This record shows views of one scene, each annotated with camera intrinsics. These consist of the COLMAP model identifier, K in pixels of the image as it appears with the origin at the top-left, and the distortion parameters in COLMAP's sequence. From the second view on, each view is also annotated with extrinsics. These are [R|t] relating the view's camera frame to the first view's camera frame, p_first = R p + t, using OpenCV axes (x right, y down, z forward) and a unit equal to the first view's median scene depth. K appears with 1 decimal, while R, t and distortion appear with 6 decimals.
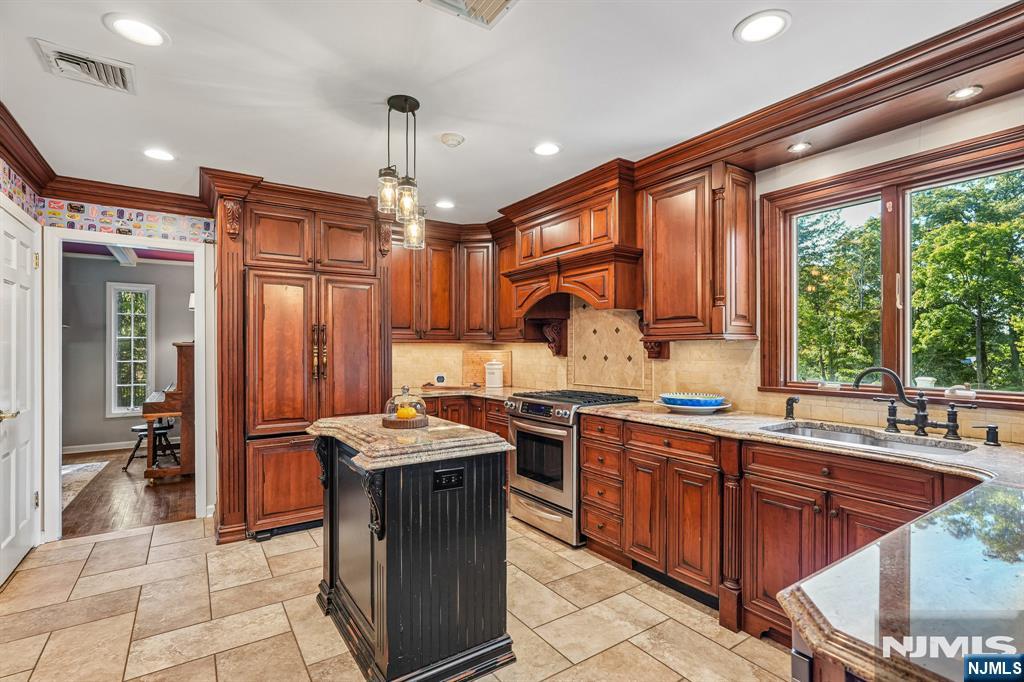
lens RADIAL K [[485.4, 0, 510.0], [0, 485.4, 346.2], [0, 0, 1]] dist [-0.001674, -0.000042]
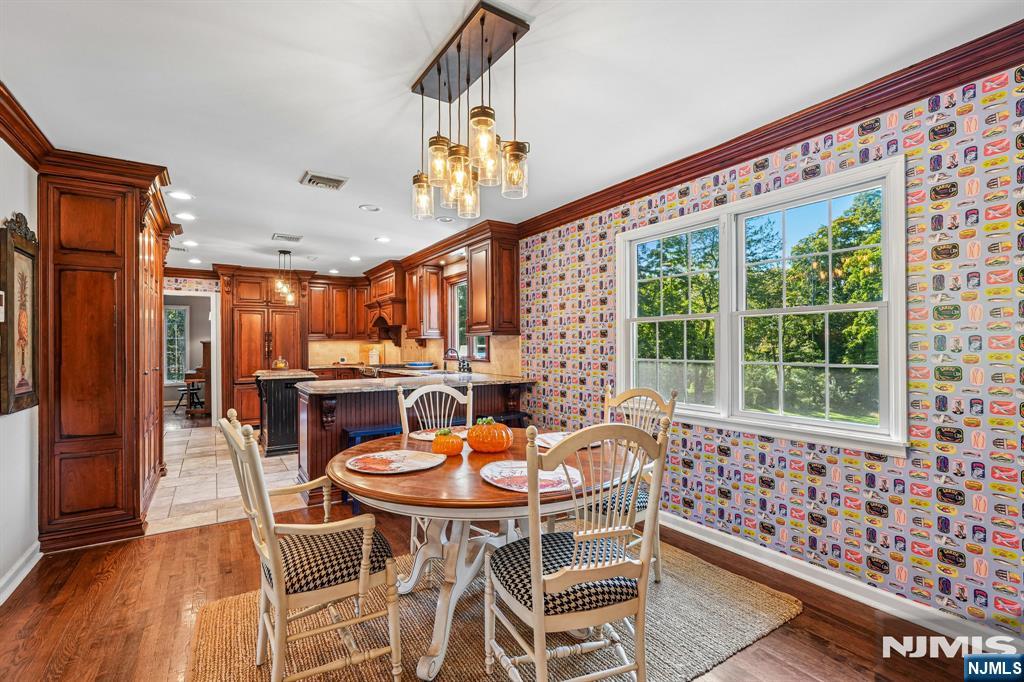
lens RADIAL K [[474.9, 0, 512.0], [0, 474.9, 341.0], [0, 0, 1]] dist [-0.001070, -0.000105]
pose [[0.999646, -0.007101, -0.025645, 0.700035], [0.006945, 0.999957, -0.006133, 0.014205], [0.025687, 0.005953, 0.999652, -1.012141]]
